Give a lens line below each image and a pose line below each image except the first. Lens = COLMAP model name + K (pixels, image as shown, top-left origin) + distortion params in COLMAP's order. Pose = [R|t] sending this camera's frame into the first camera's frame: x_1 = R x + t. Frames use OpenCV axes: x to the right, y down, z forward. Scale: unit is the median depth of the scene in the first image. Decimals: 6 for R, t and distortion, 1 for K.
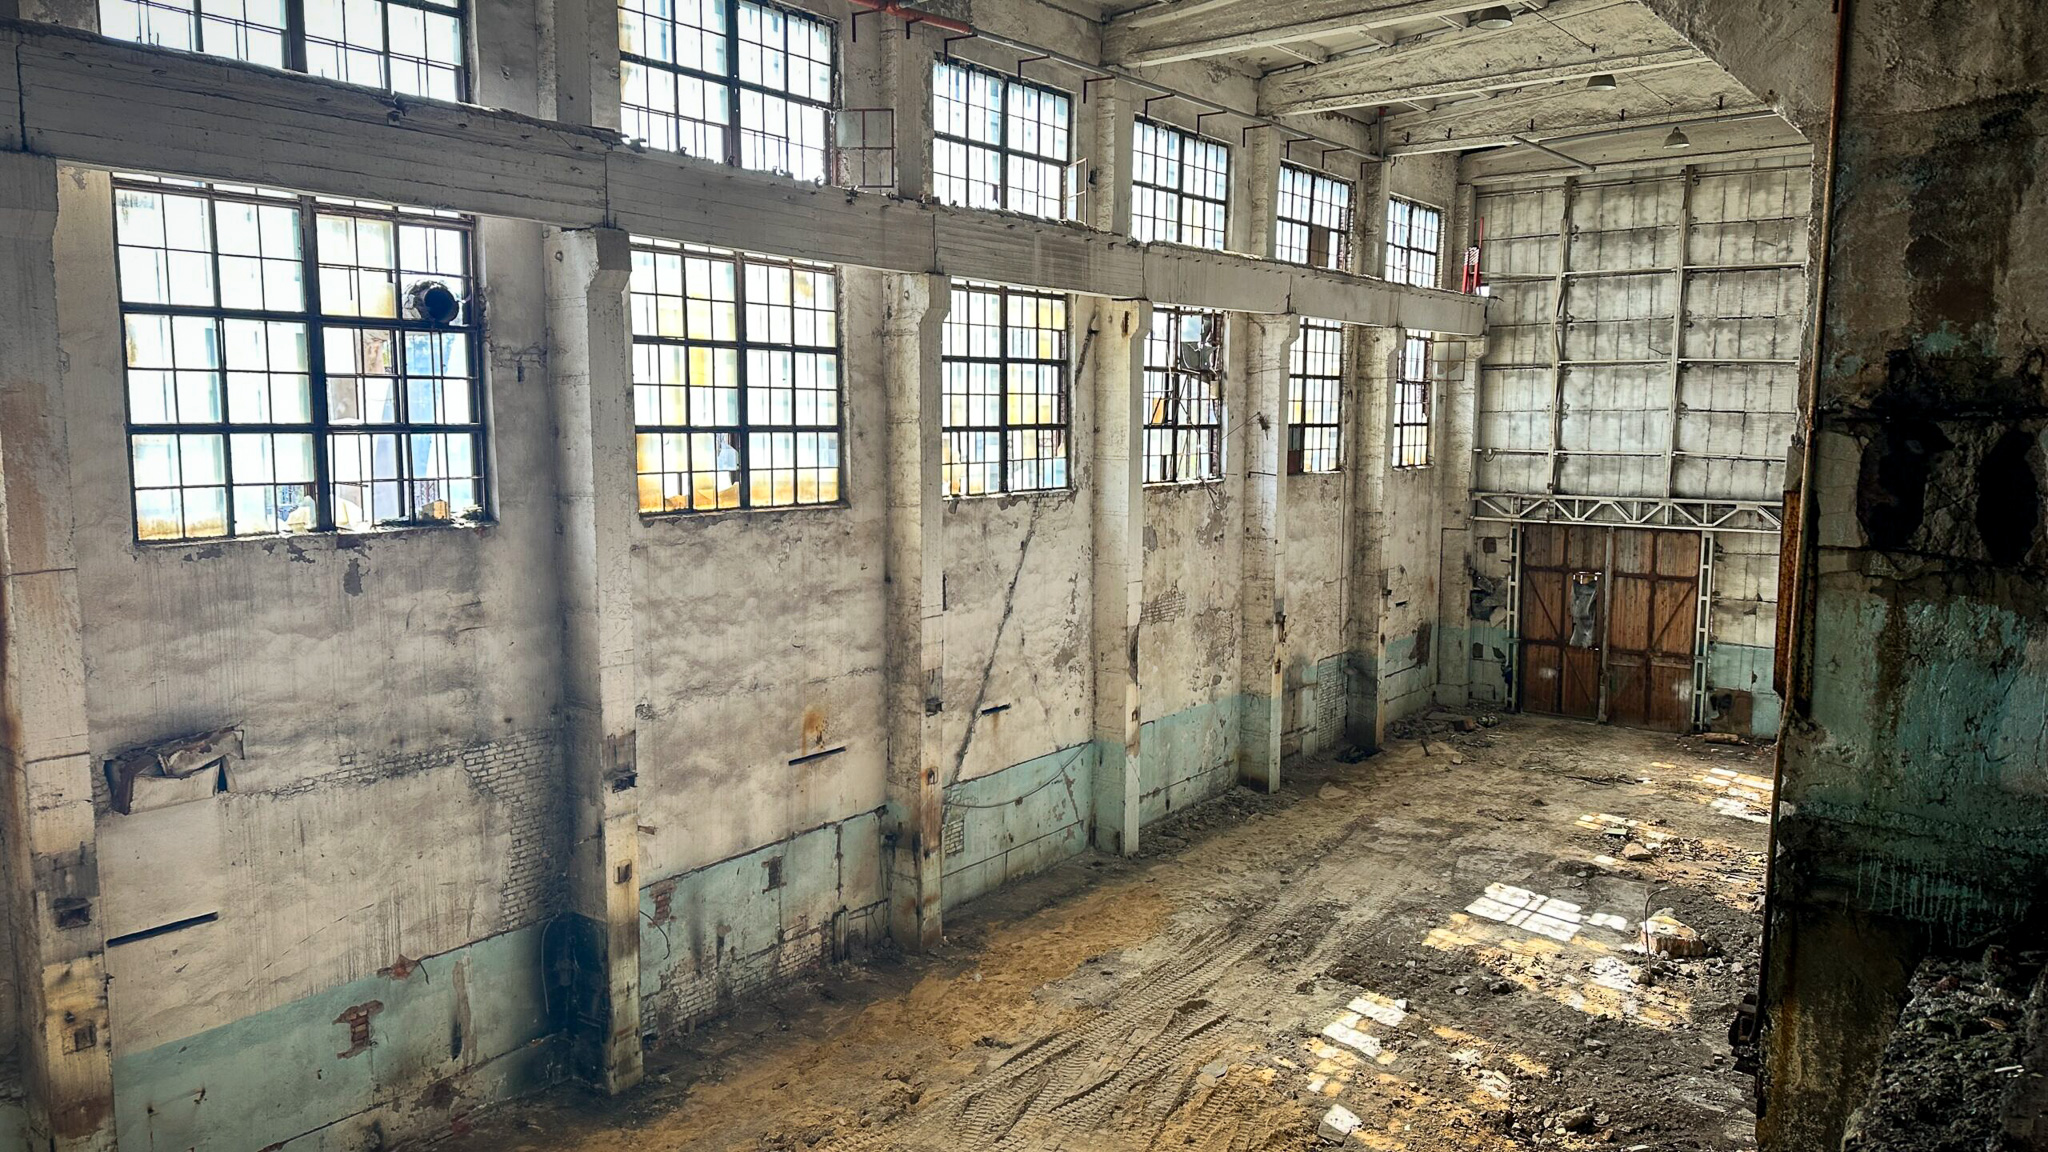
lens RADIAL K [[1408.8, 0, 1024.0], [0, 1408.8, 576.0], [0, 0, 1]] dist [0.130360, -0.190881]
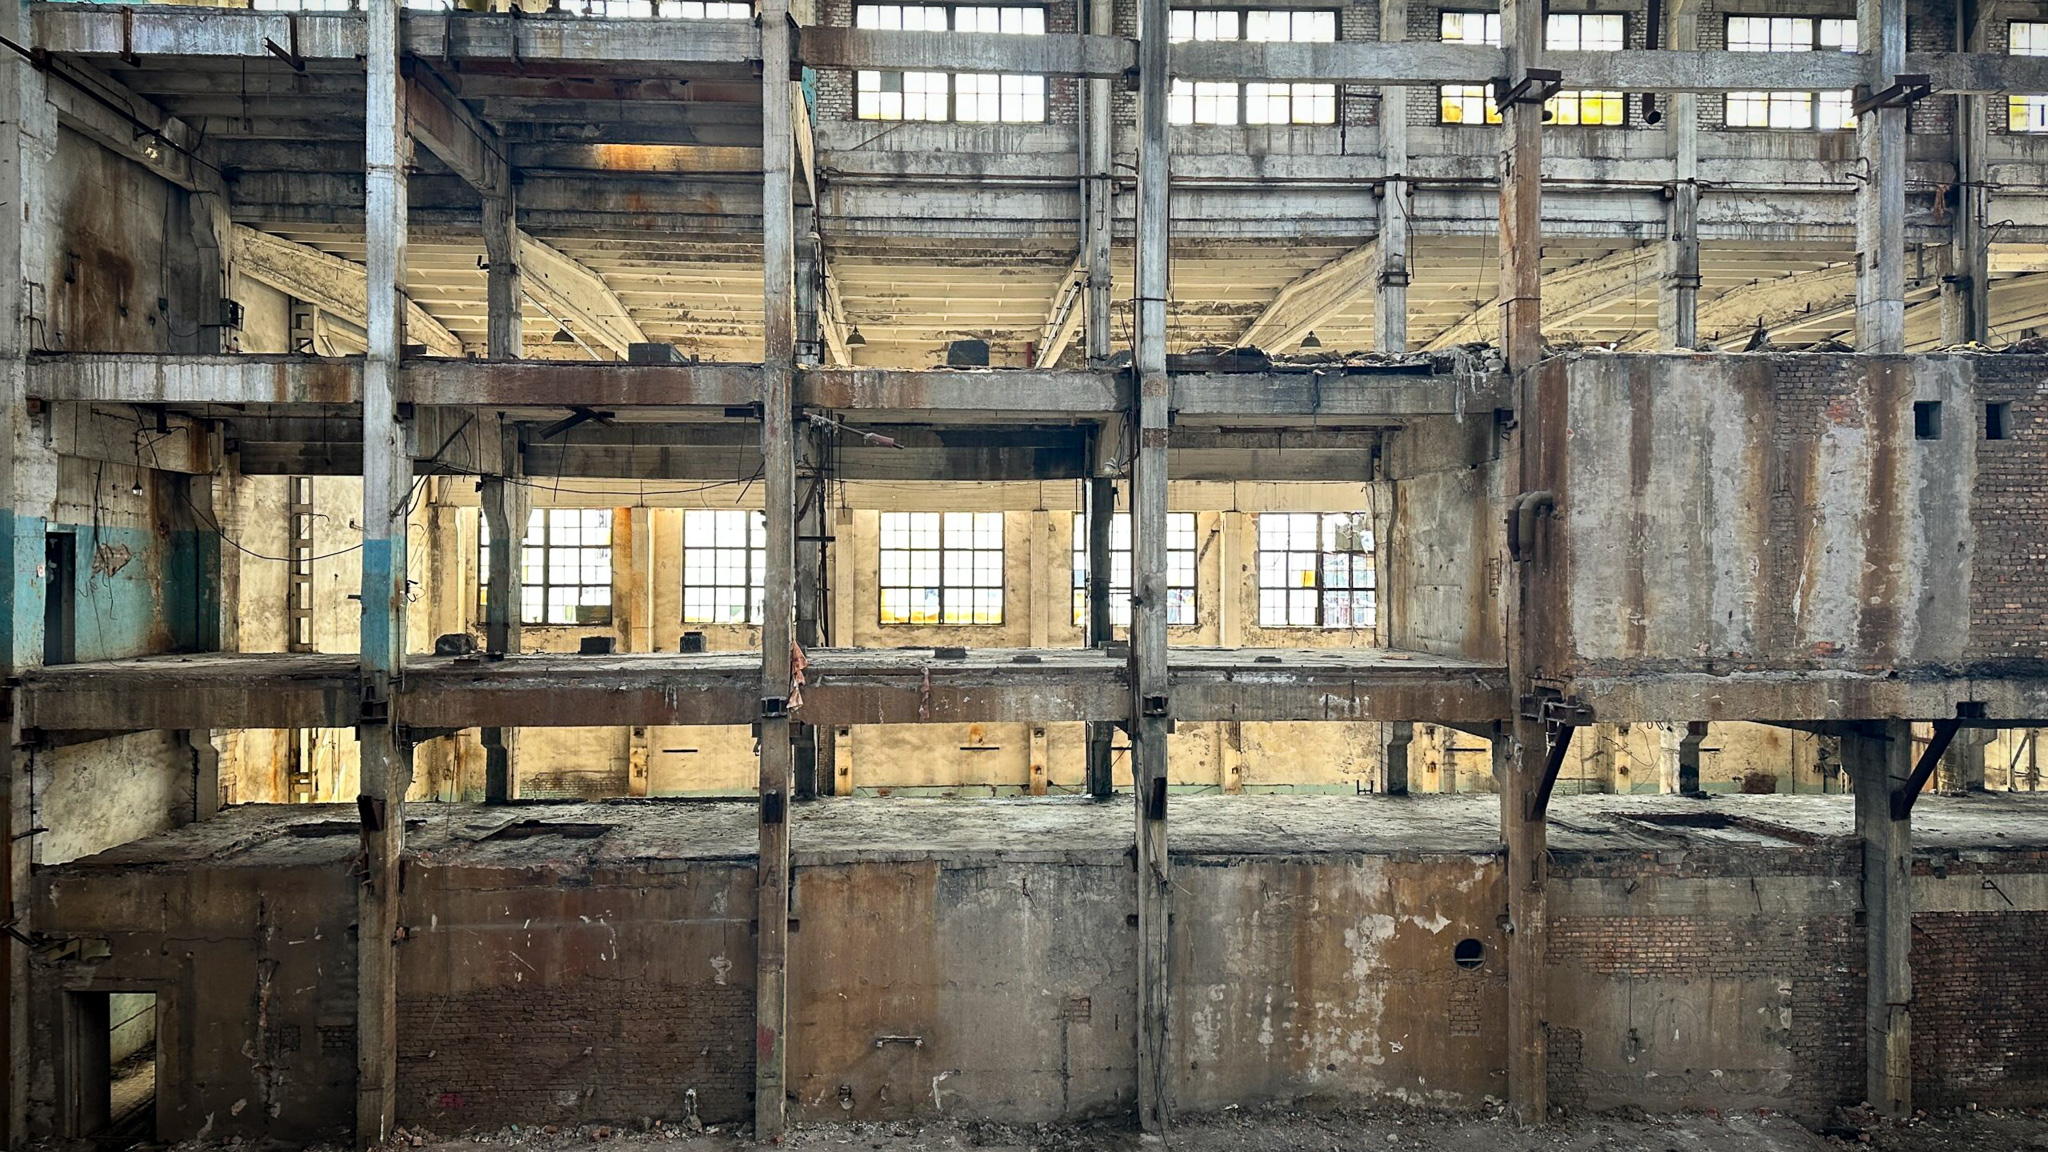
lens RADIAL K [[1408.8, 0, 1024.0], [0, 1408.8, 576.0], [0, 0, 1]] dist [0.130360, -0.190881]
pose [[0.637741, -0.006507, -0.770224, 1.557887], [-0.087262, 0.992916, -0.080641, 0.042437], [0.765292, 0.118640, 0.632655, -0.275277]]
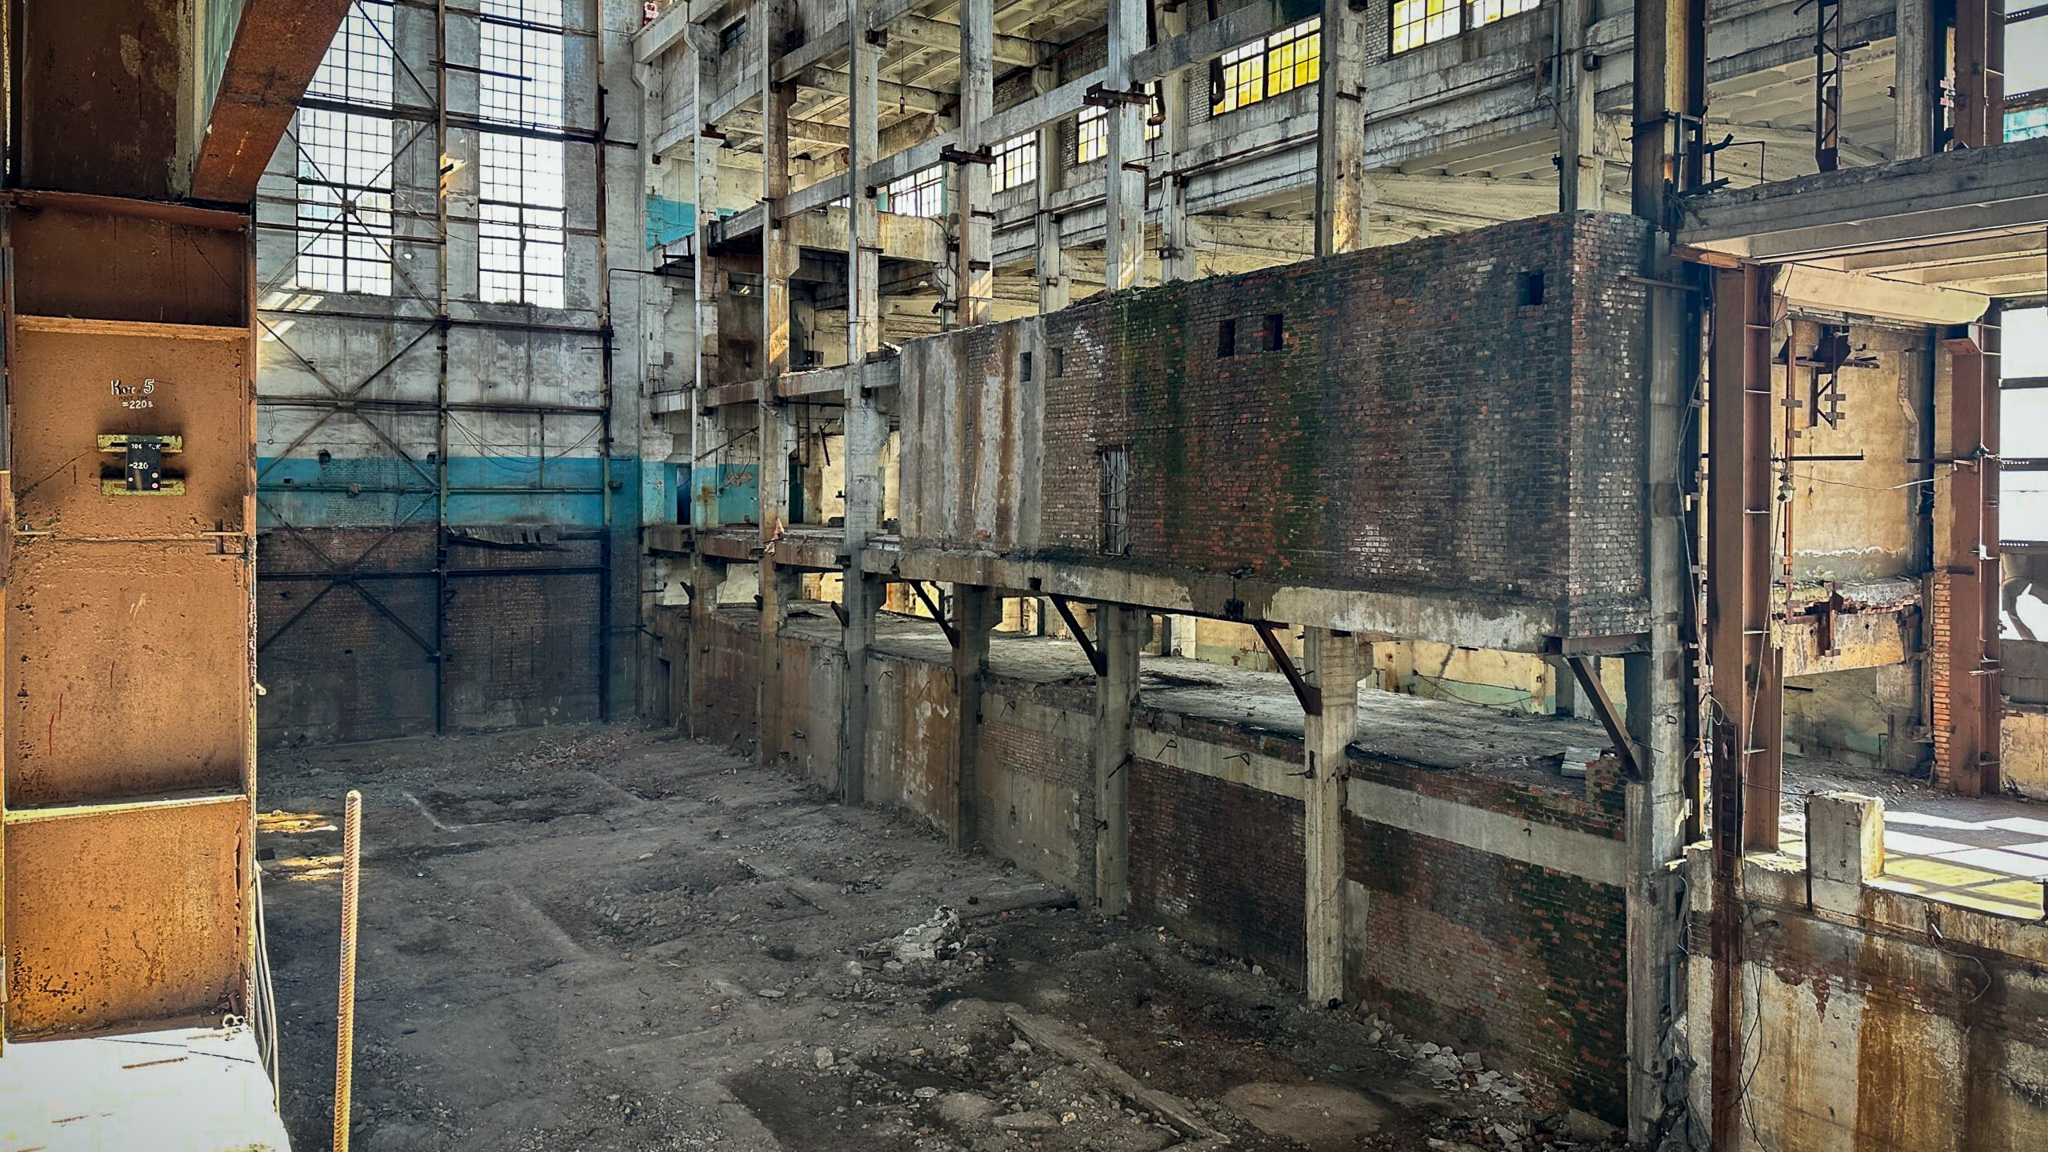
lens RADIAL K [[1457.0, 0, 1020.7], [0, 1457.0, 501.6], [0, 0, 1]] dist [0.058010, -0.051322]
pose [[-0.355260, 0.000240, -0.934767, 2.597104], [-0.115018, 0.992390, 0.043967, -0.161786], [0.927664, 0.123135, -0.352529, 1.555057]]
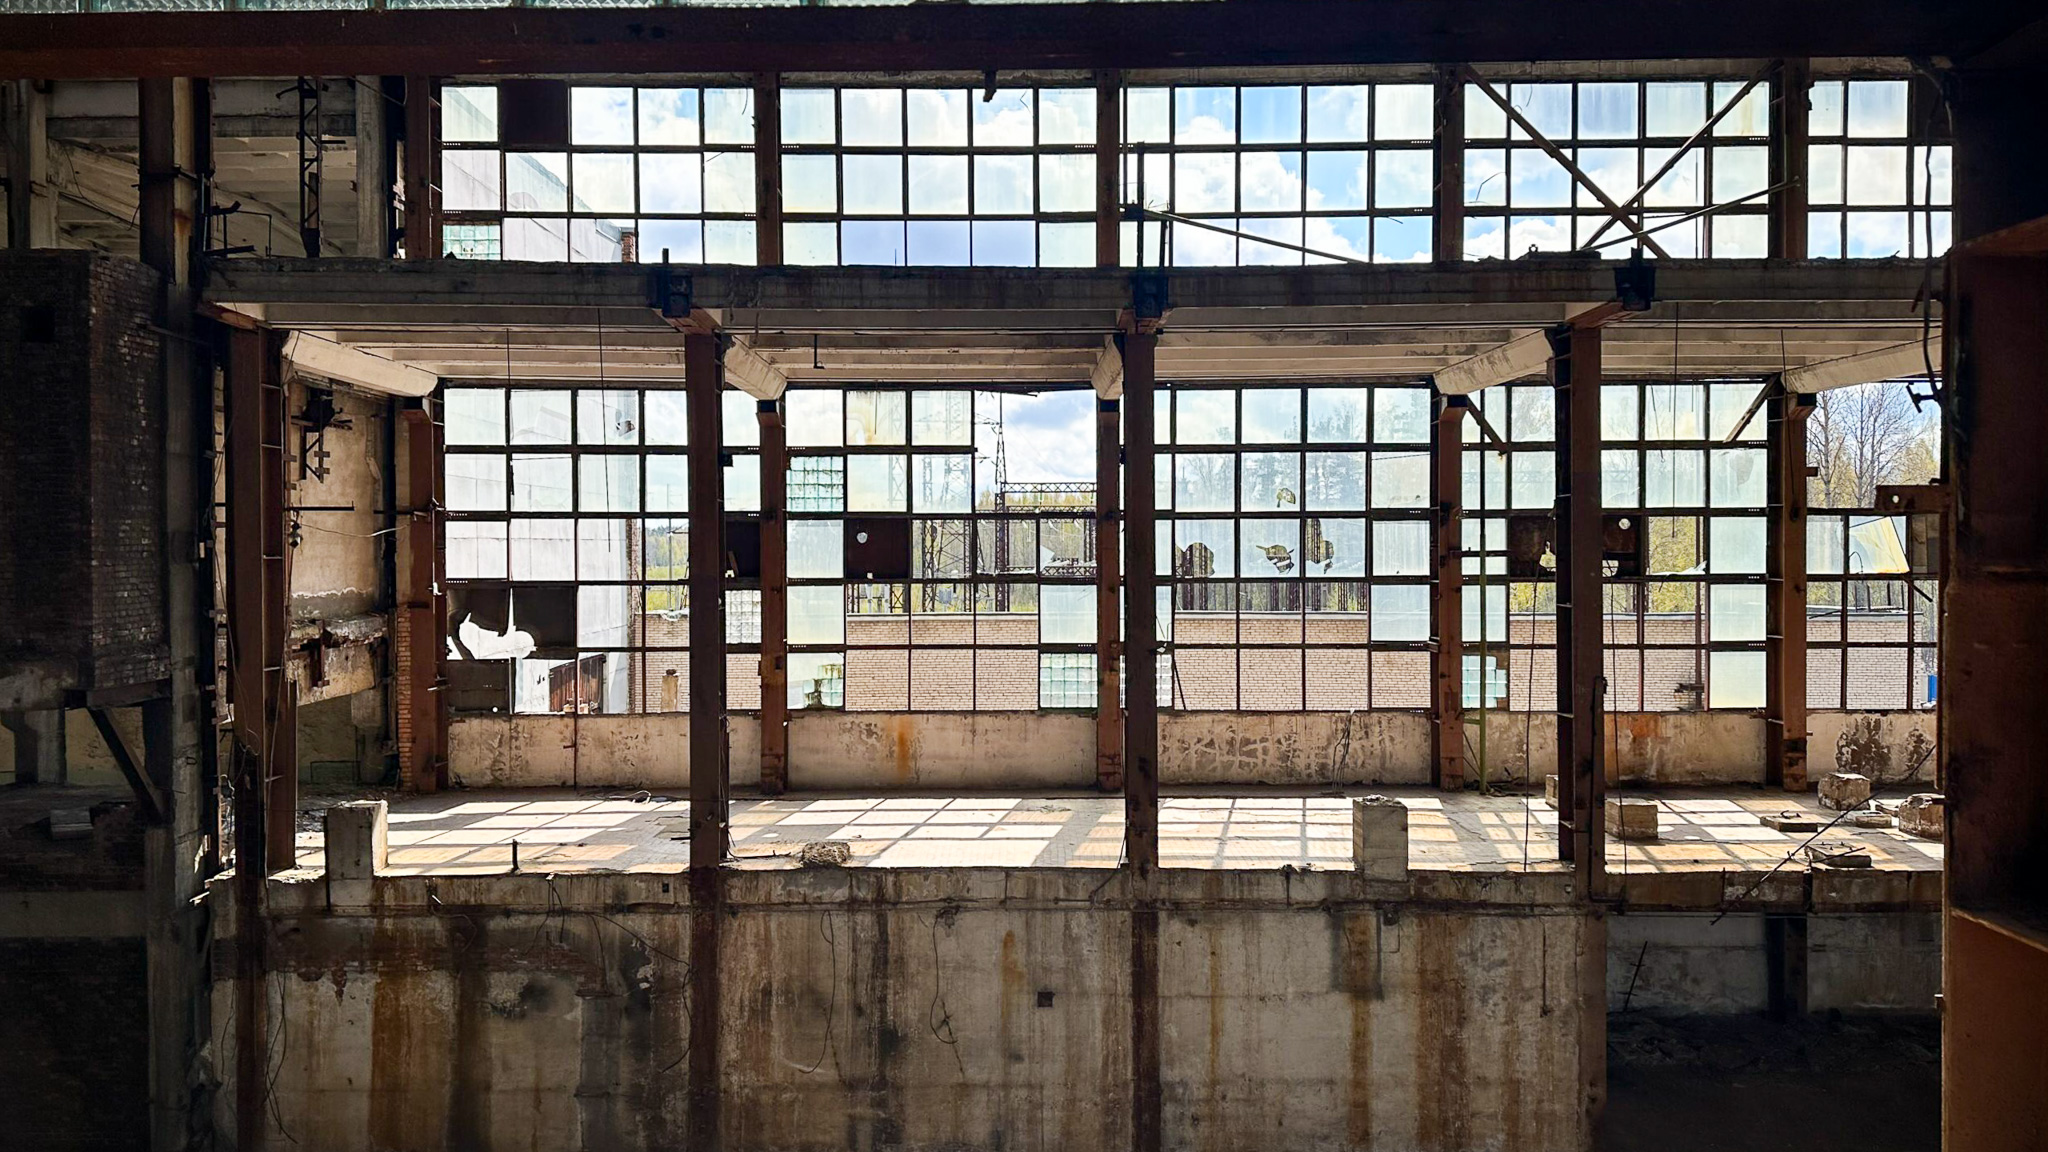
lens RADIAL K [[1408.8, 0, 1024.0], [0, 1408.8, 576.0], [0, 0, 1]] dist [0.130360, -0.190881]
pose [[0.601894, 0.012080, -0.798485, 2.659144], [-0.086093, 0.995040, -0.049843, -0.149889], [0.793922, 0.098744, 0.599948, 1.474702]]
